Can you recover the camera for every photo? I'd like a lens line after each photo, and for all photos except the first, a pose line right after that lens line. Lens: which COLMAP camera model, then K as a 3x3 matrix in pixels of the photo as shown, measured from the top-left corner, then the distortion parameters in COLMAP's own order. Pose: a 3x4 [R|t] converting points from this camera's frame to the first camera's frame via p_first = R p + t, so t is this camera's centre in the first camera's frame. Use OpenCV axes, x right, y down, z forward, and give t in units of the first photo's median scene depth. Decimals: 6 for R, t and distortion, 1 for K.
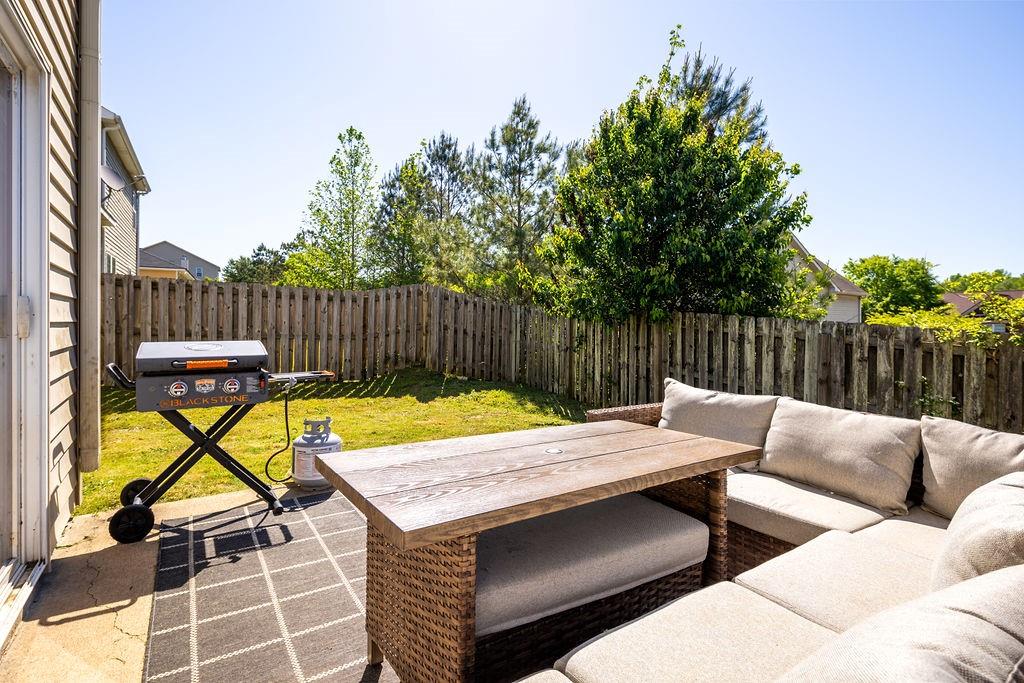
lens RADIAL K [[495.6, 0, 515.6], [0, 495.6, 339.1], [0, 0, 1]] dist [0.006180, -0.005112]
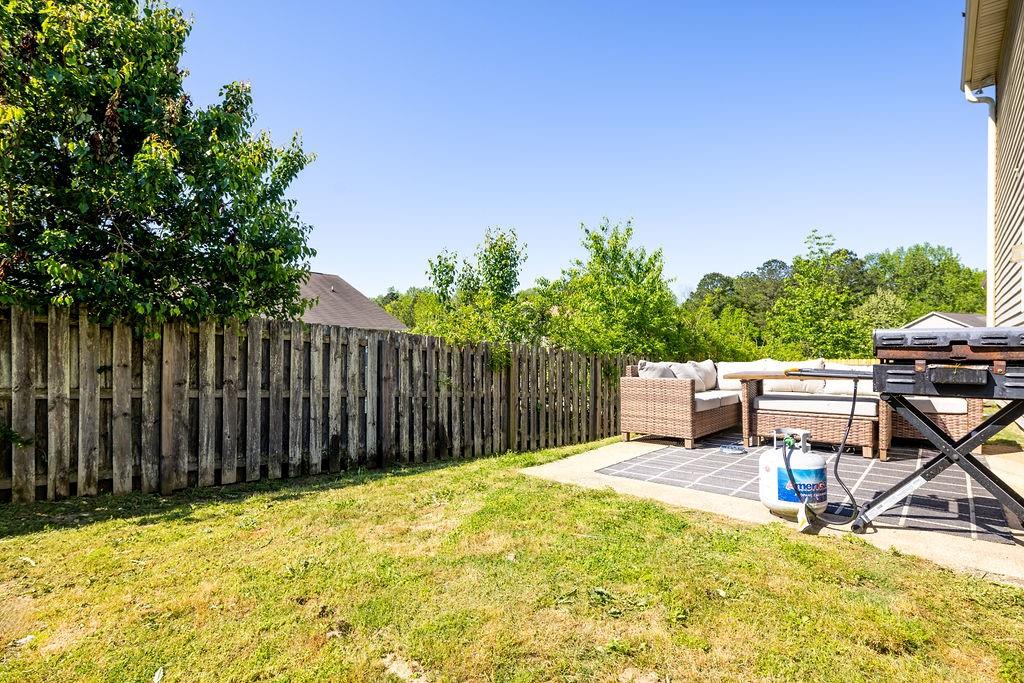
lens RADIAL K [[495.6, 0, 503.0], [0, 495.6, 343.3], [0, 0, 1]] dist [0.006180, -0.005112]
pose [[-0.245639, 0.003945, 0.969353, -0.607260], [0.028410, 0.999591, 0.003131, 0.000361], [-0.968945, 0.028308, -0.245651, 0.938936]]
